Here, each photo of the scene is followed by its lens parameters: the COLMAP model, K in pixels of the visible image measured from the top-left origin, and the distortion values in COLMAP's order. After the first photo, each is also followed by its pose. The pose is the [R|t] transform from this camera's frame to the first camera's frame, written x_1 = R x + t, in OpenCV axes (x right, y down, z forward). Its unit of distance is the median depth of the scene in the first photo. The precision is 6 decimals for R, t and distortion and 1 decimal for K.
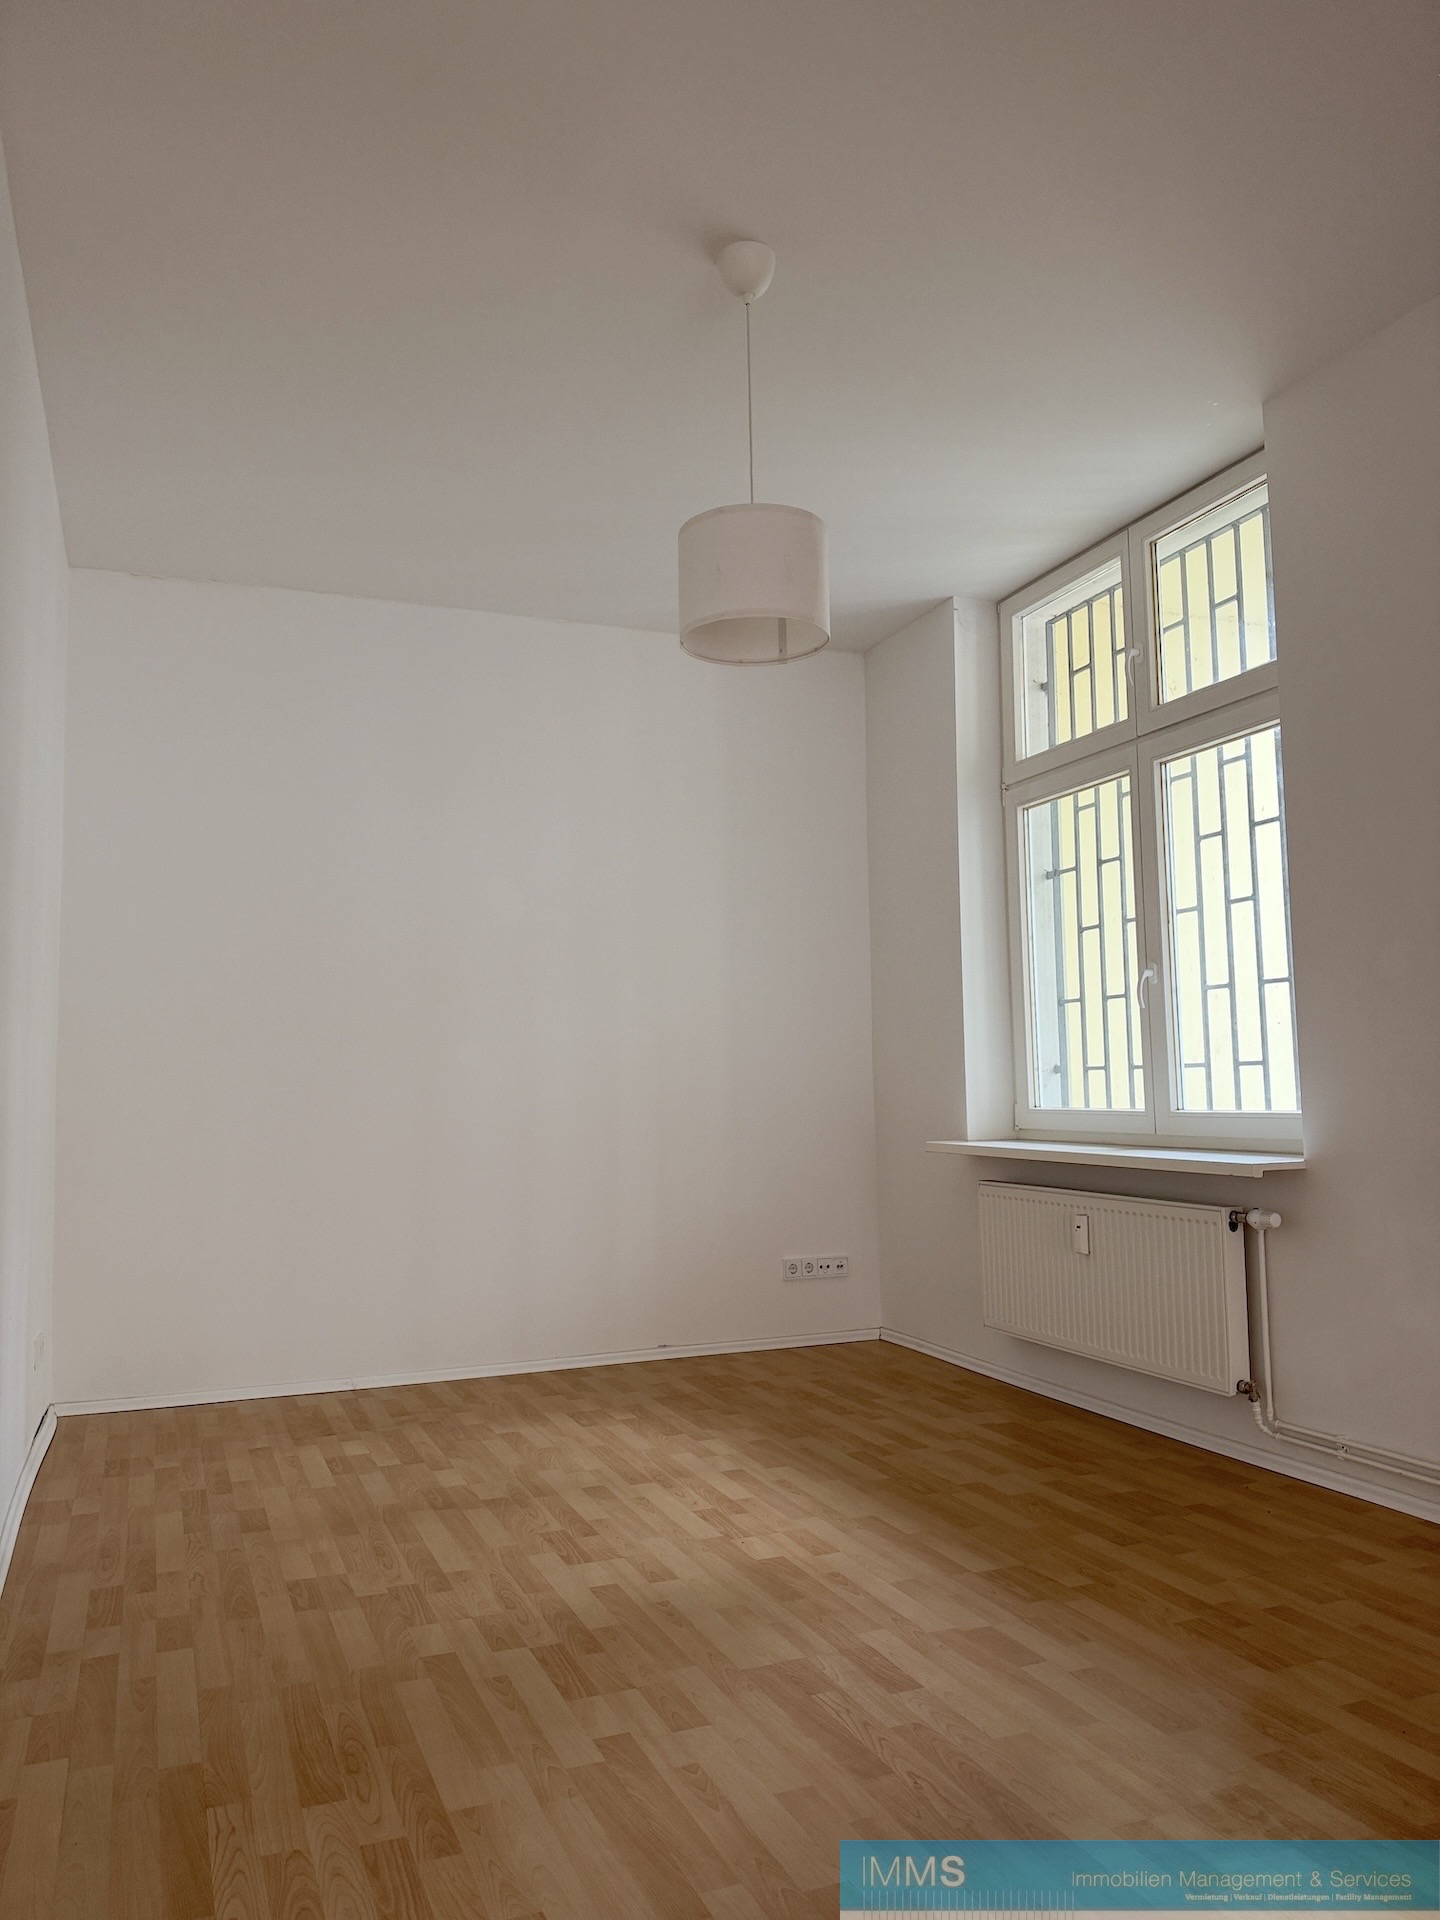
lens RADIAL K [[1380.6, 0, 659.2], [0, 1380.6, 969.2], [0, 0, 1]] dist [0.002765, -0.001902]
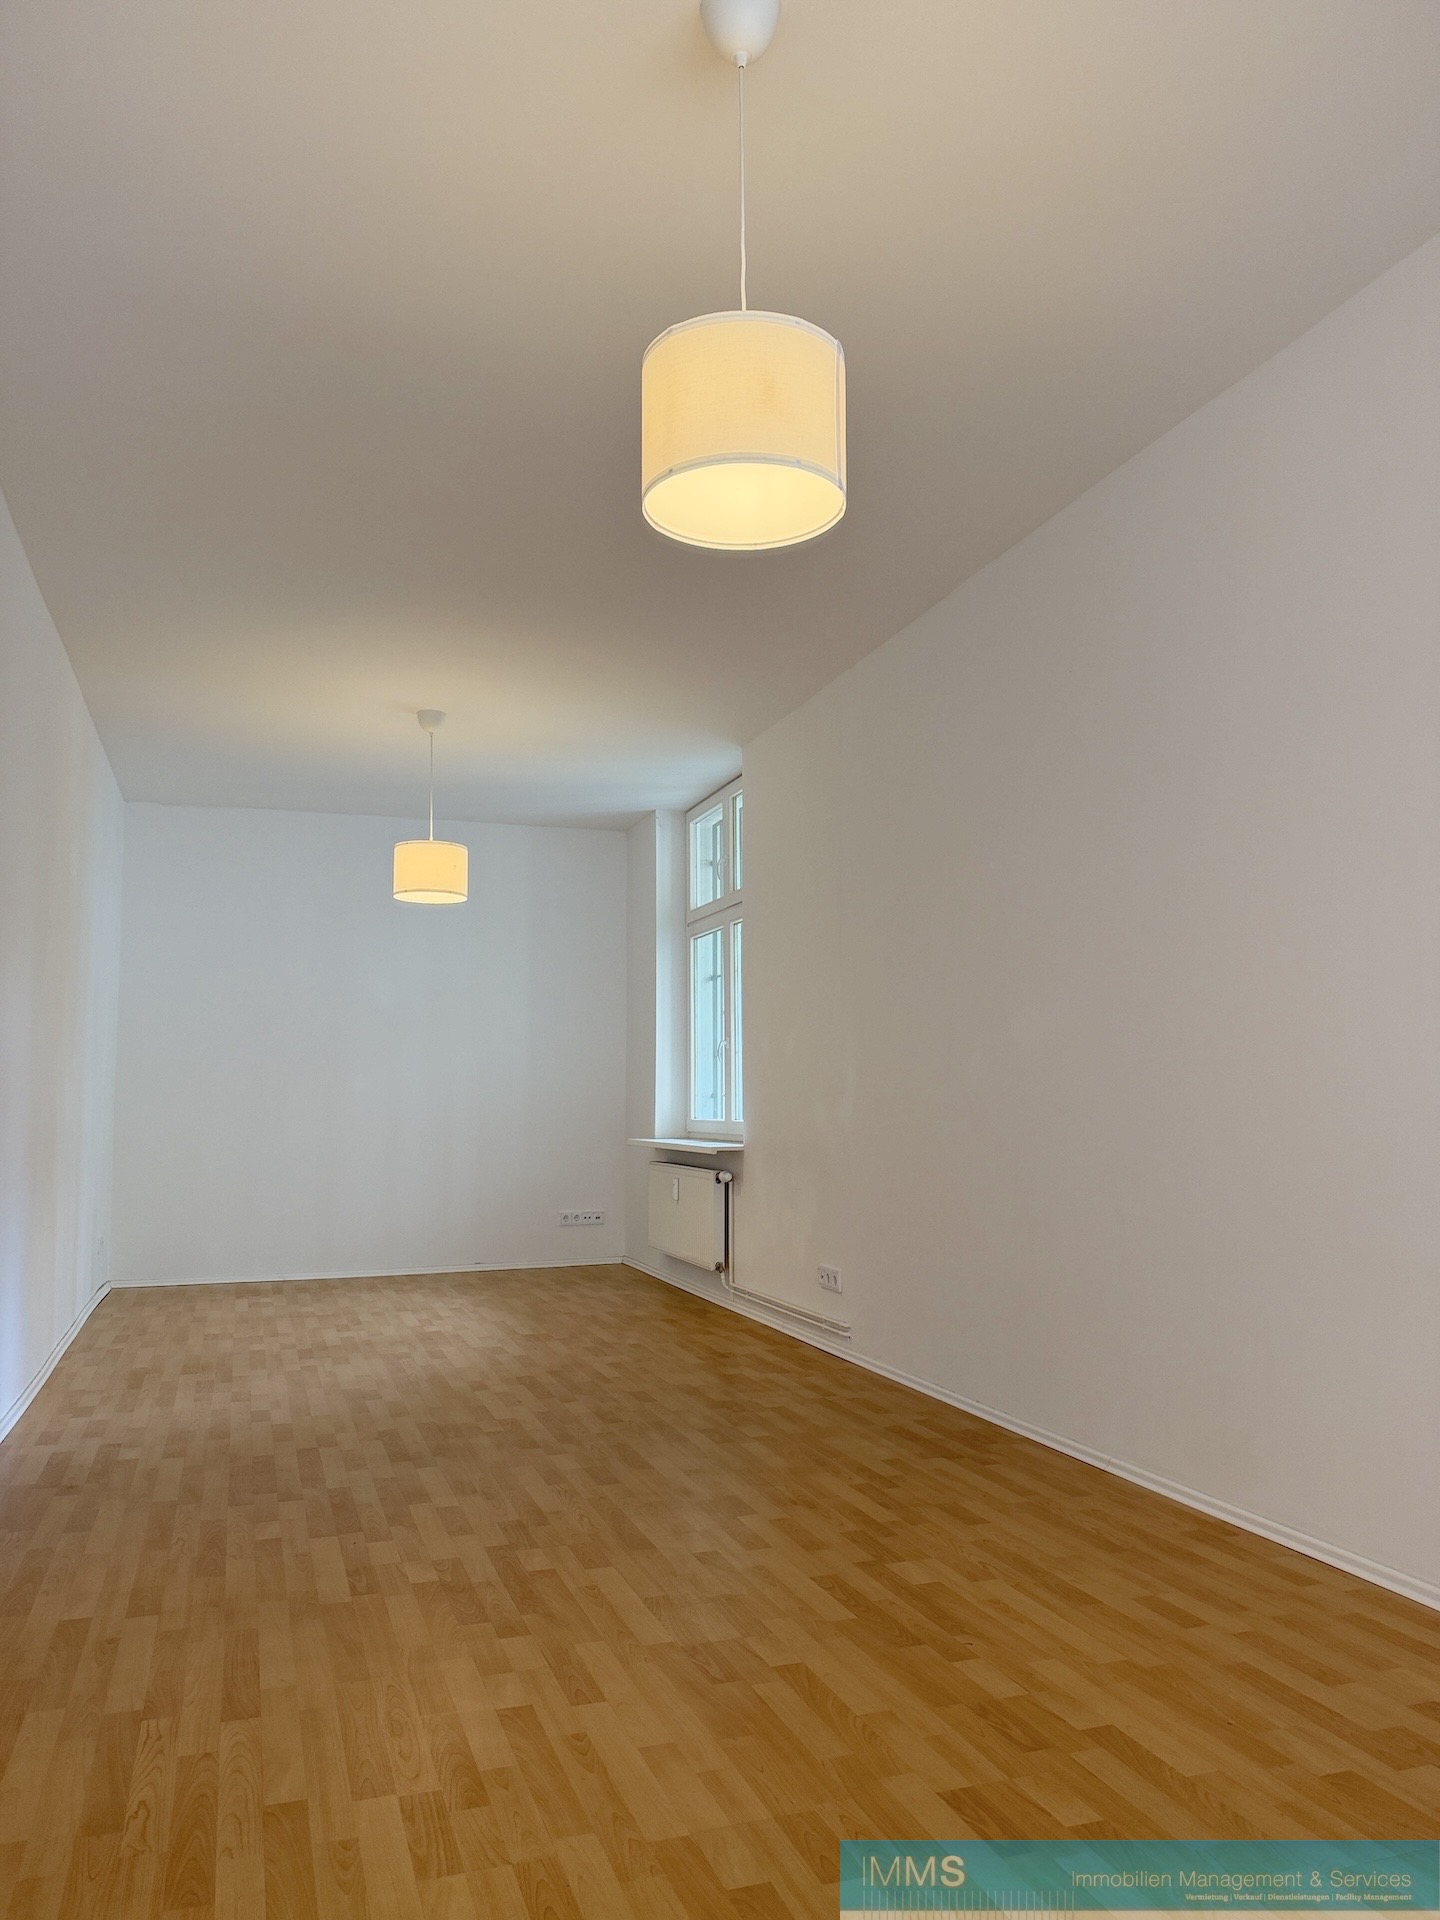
lens RADIAL K [[1407.2, 0, 715.2], [0, 1407.2, 951.2], [0, 0, 1]] dist [0.003015, -0.009498]
pose [[0.999503, 0.012206, -0.029067, 0.338361], [-0.012854, 0.999671, -0.022194, -0.064002], [0.028787, 0.022556, 0.999331, -0.687267]]
